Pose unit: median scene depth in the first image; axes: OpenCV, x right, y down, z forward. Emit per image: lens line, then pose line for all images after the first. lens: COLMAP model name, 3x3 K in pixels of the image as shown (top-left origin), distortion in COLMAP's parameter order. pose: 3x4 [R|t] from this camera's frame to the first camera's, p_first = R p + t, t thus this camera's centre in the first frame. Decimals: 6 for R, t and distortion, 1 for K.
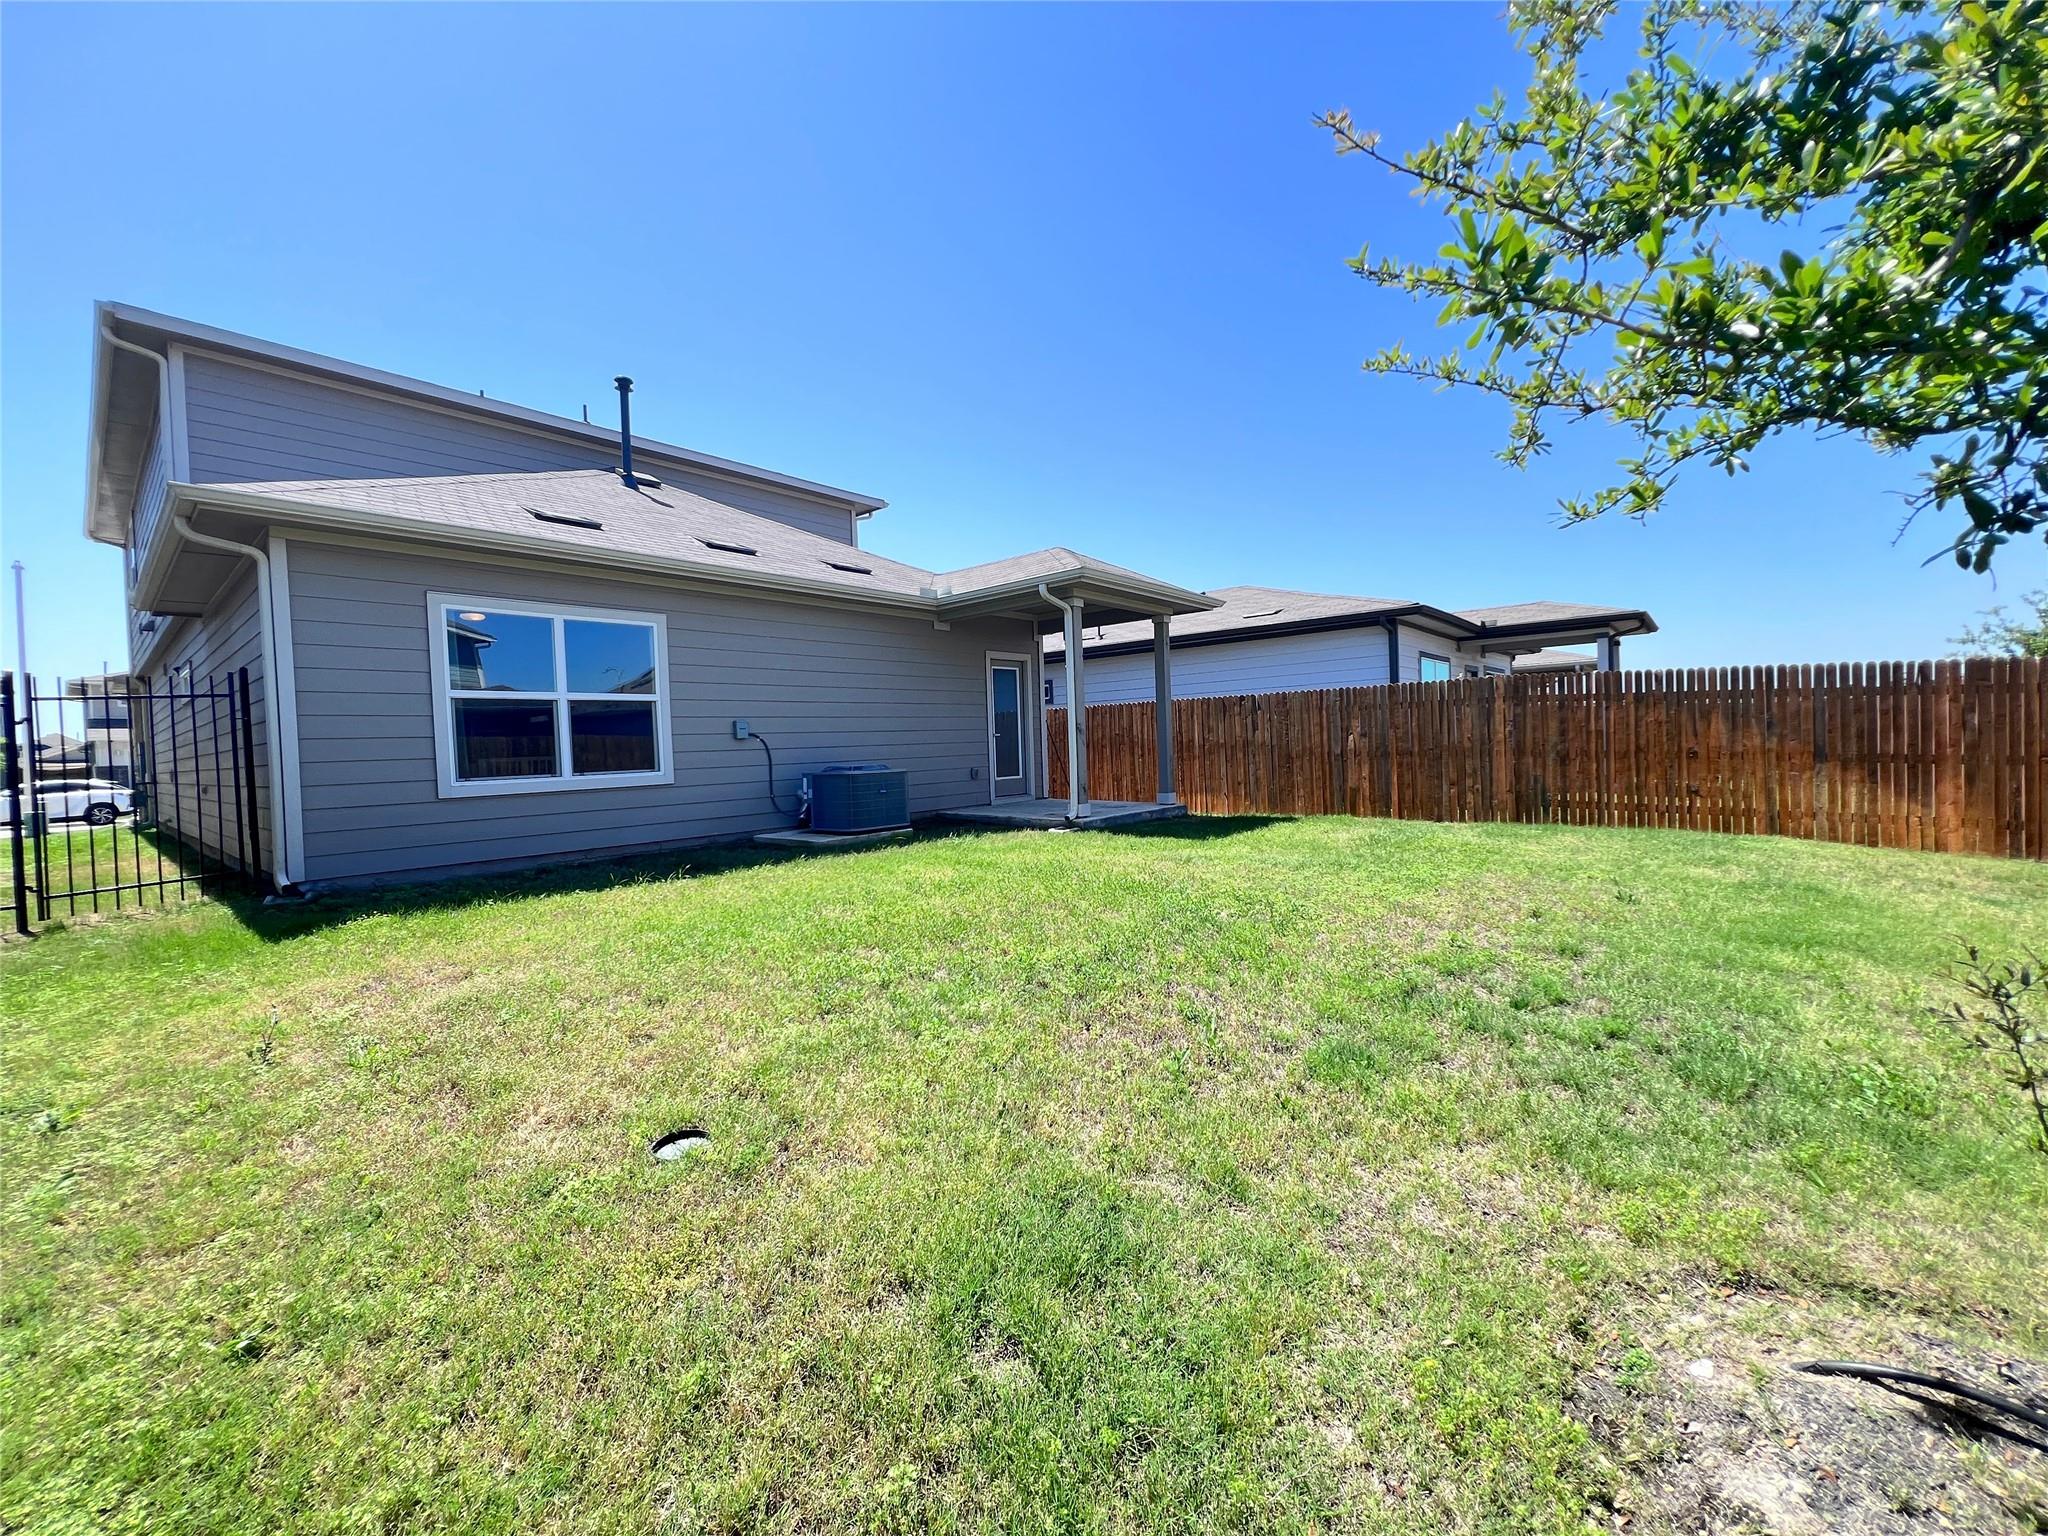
lens RADIAL K [[814.3, 0, 1021.4], [0, 814.3, 766.3], [0, 0, 1]] dist [-0.003976, -0.000284]
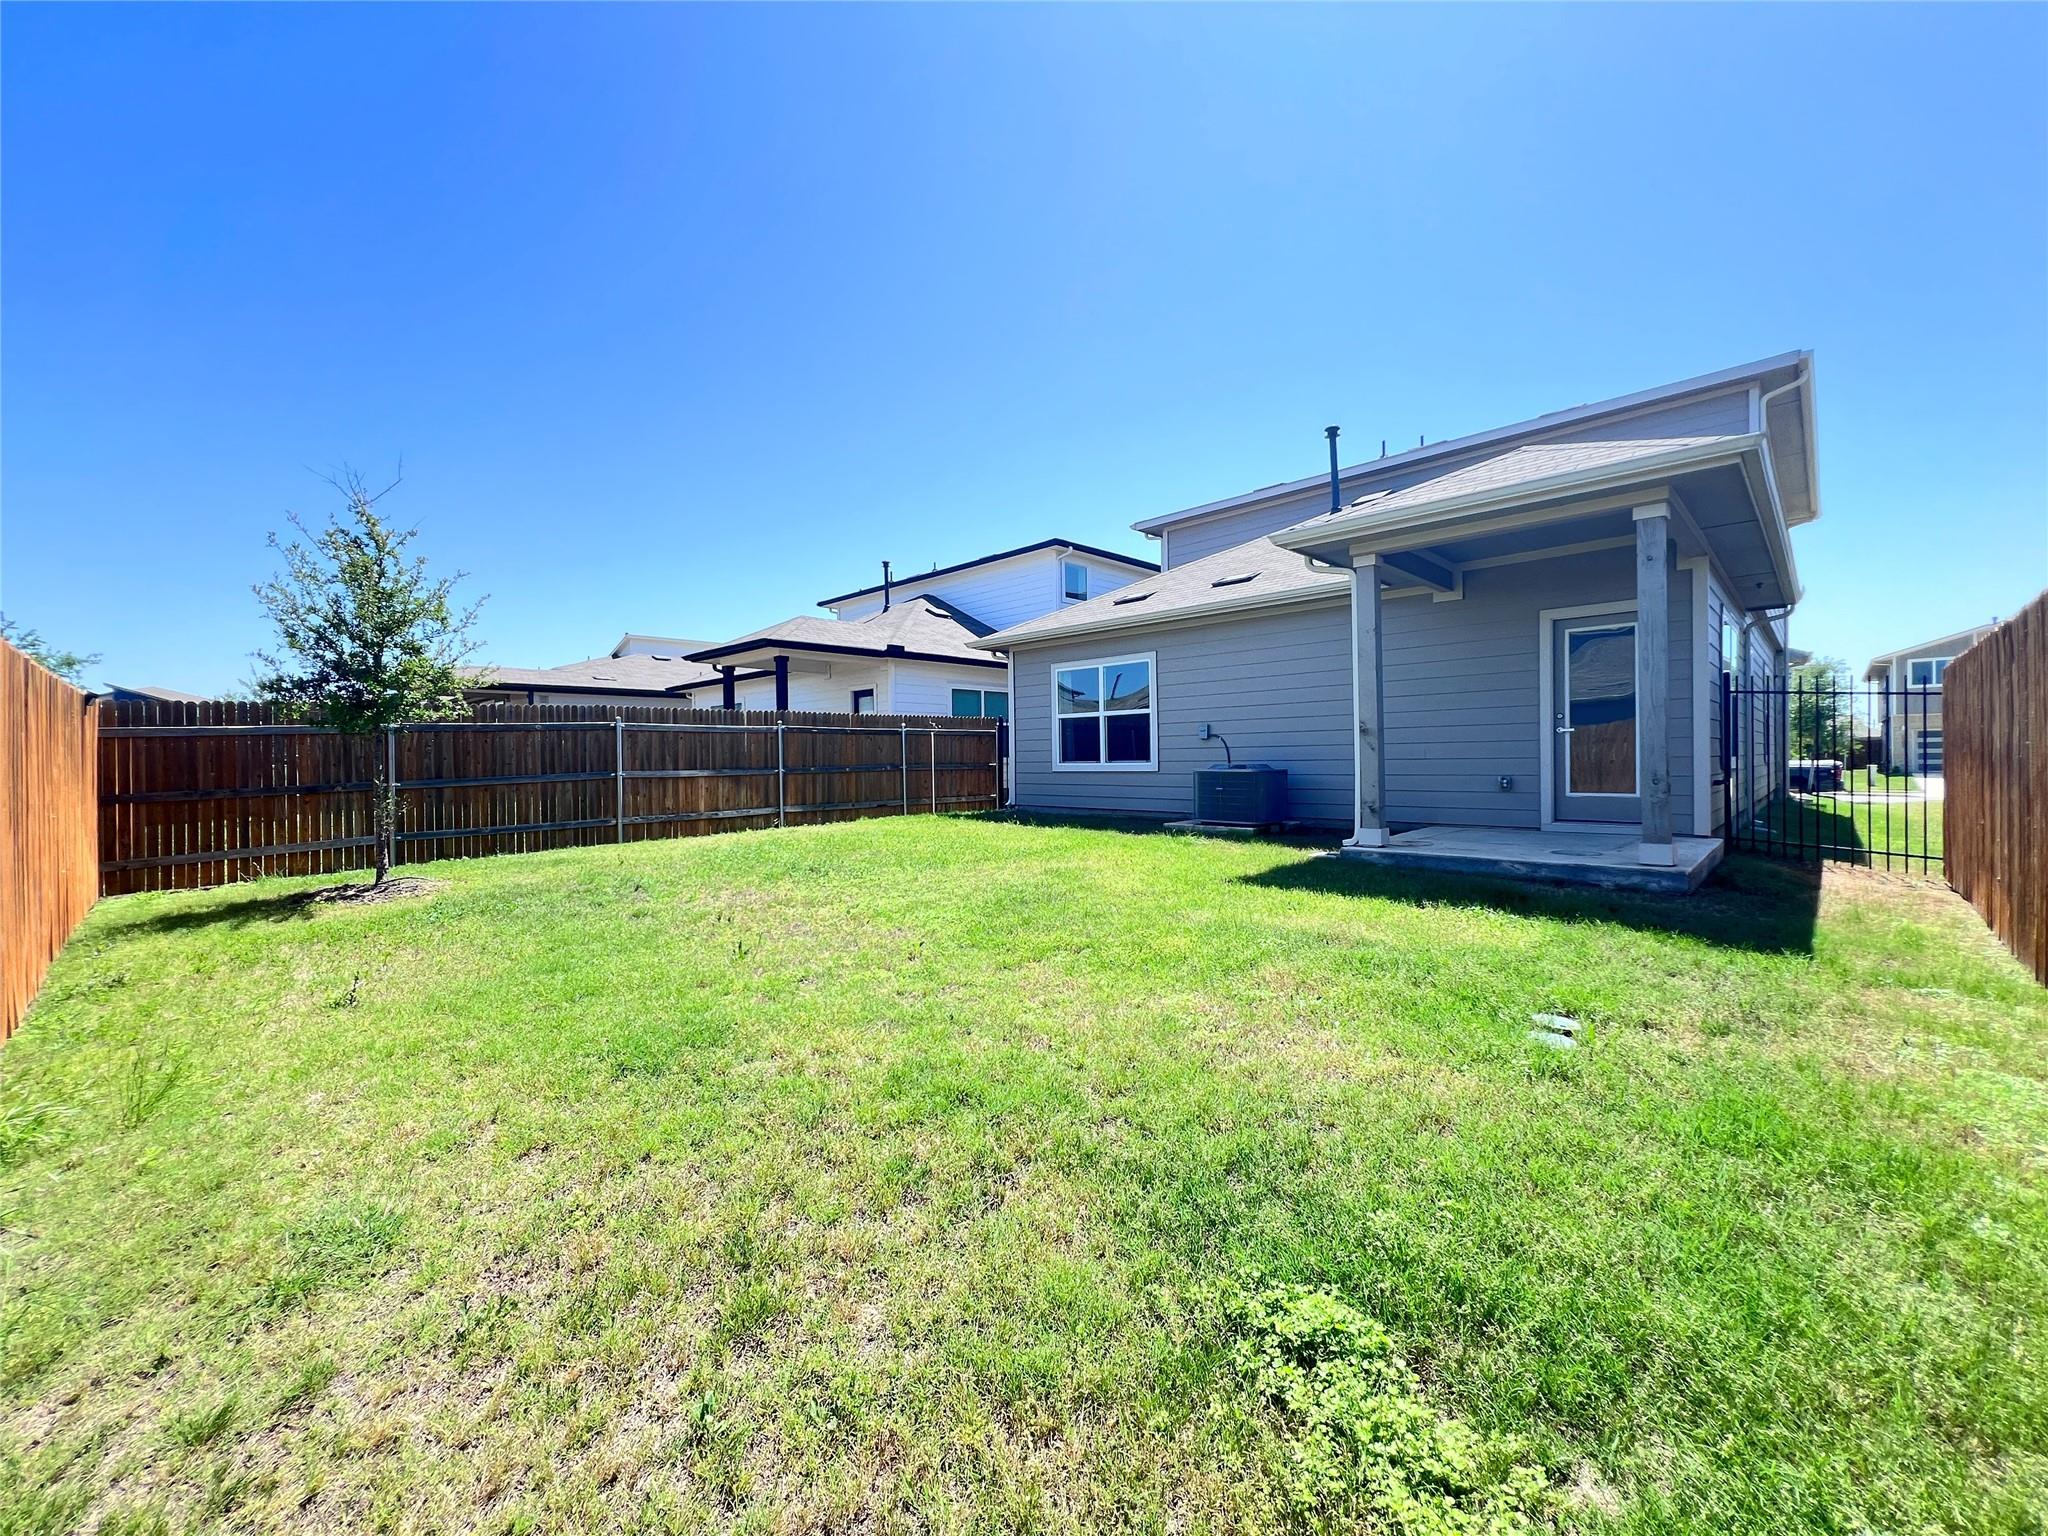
lens RADIAL K [[830.2, 0, 1021.3], [0, 830.2, 763.4], [0, 0, 1]] dist [0.001185, 0.000005]
pose [[-0.072205, 0.042407, -0.996488, 1.101886], [-0.012349, 0.998981, 0.043408, -0.056206], [0.997313, 0.015440, -0.071607, 0.946140]]
